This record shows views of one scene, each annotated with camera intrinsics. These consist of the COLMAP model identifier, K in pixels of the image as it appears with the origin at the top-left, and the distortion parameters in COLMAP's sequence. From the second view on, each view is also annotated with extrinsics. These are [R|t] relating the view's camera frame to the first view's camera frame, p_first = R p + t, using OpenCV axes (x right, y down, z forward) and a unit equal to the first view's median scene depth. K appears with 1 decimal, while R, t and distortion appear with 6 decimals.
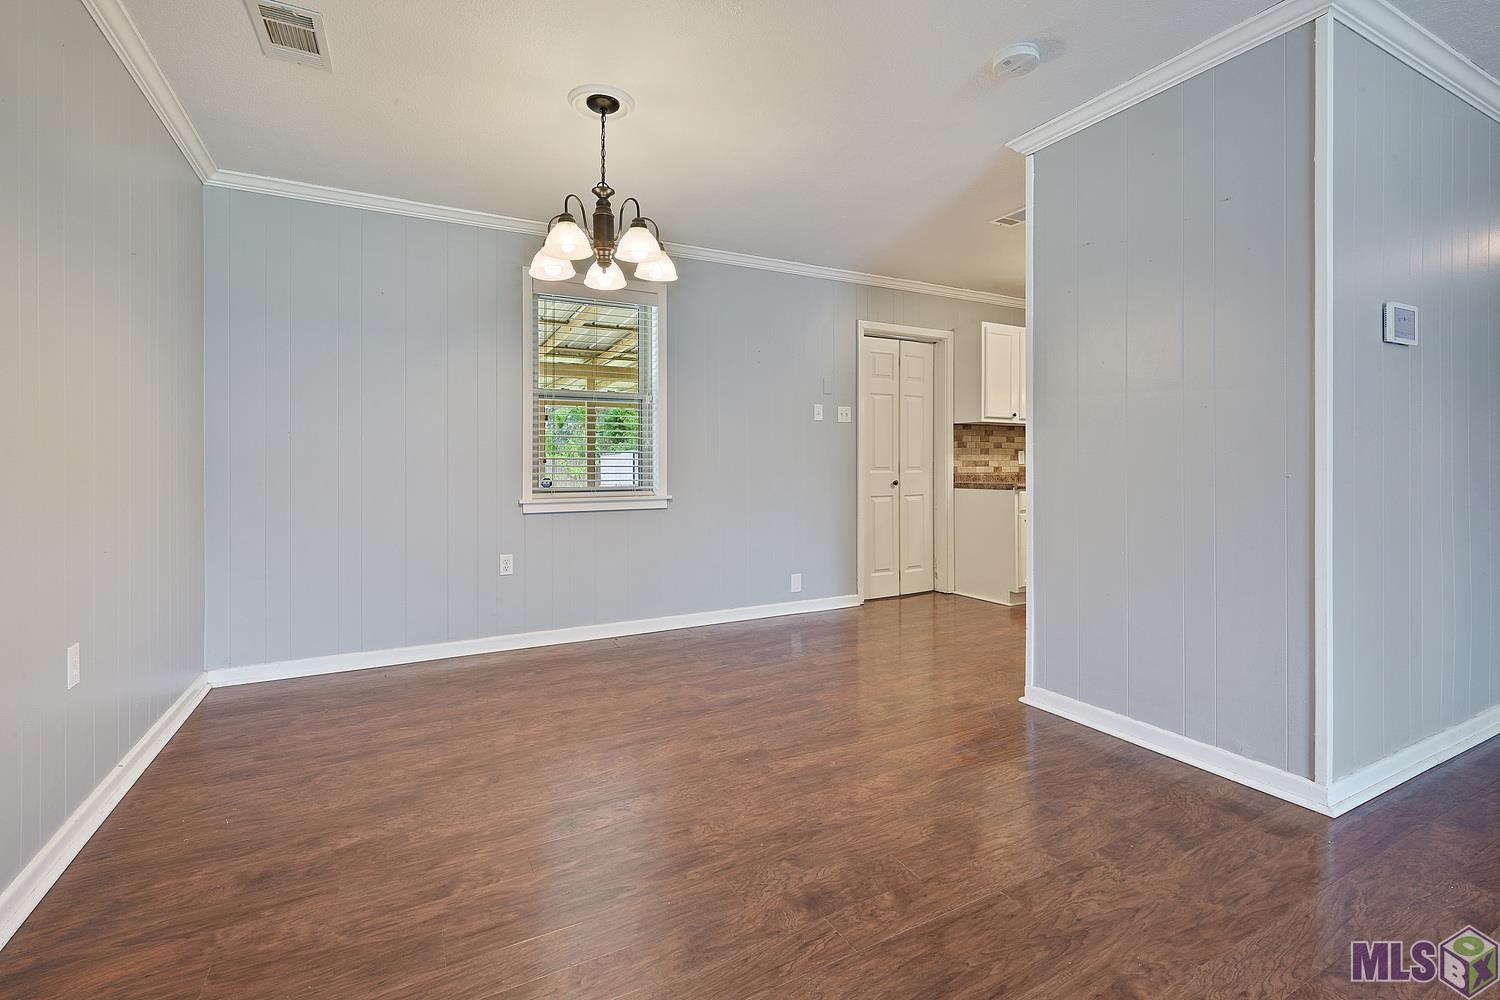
lens RADIAL K [[661.0, 0, 740.3], [0, 661.0, 459.7], [0, 0, 1]] dist [0.004280, 0.000210]
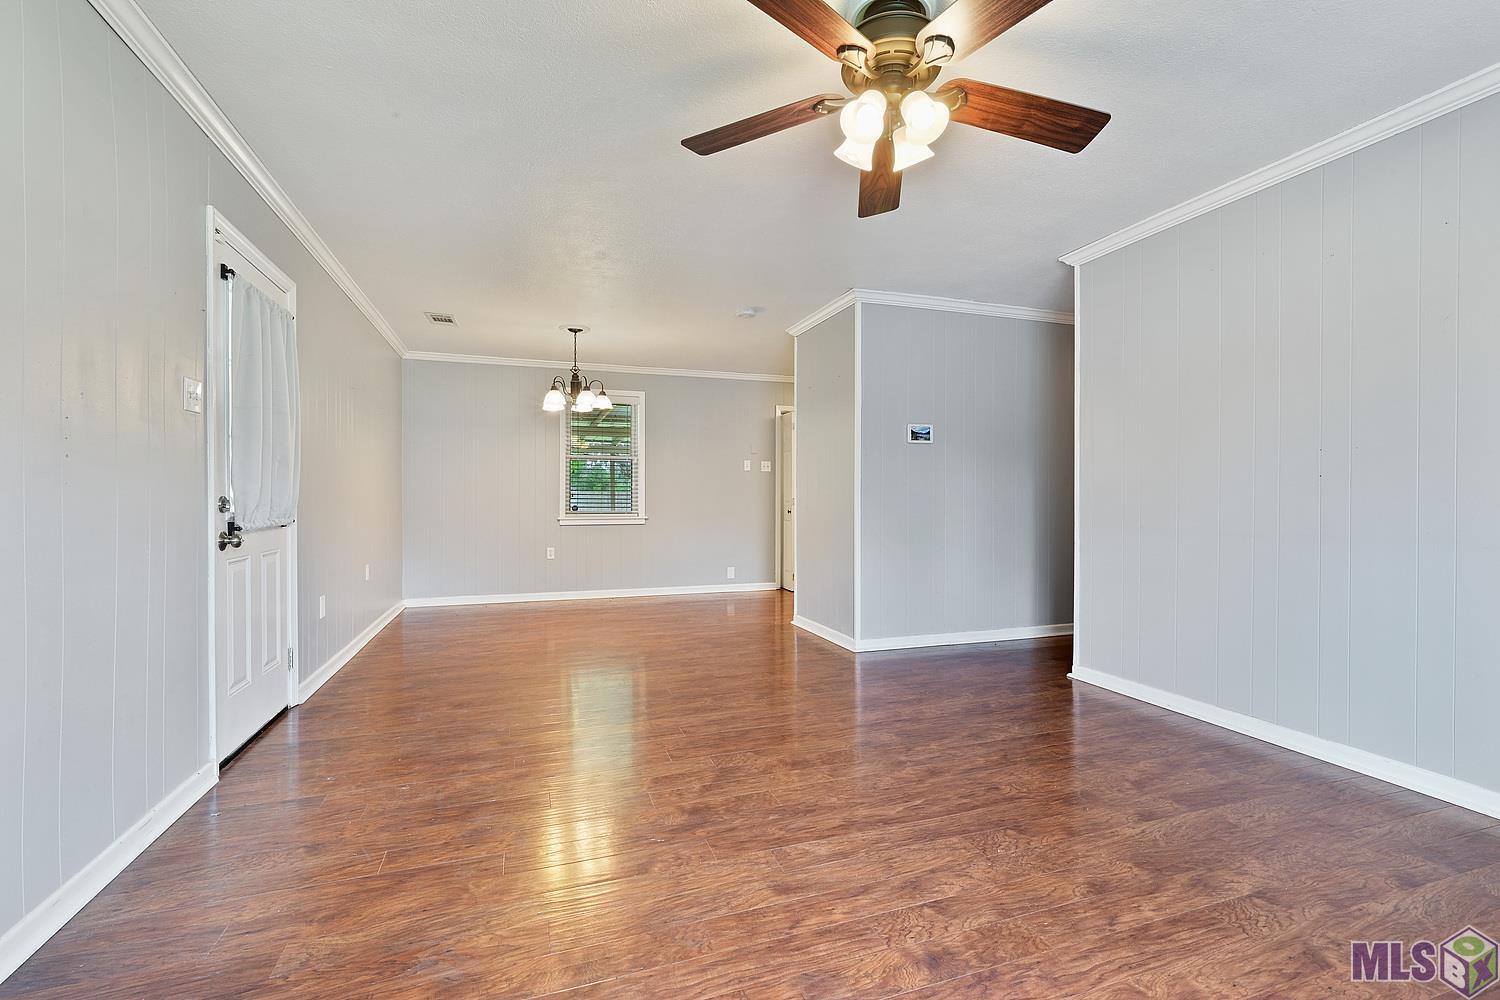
lens RADIAL K [[661.0, 0, 752.4], [0, 661.0, 502.9], [0, 0, 1]] dist [0.004280, 0.000210]
pose [[0.989791, 0.003871, -0.142473, 0.355189], [-0.002705, 0.999961, 0.008376, 0.004304], [0.142500, -0.007905, 0.989763, -0.558126]]
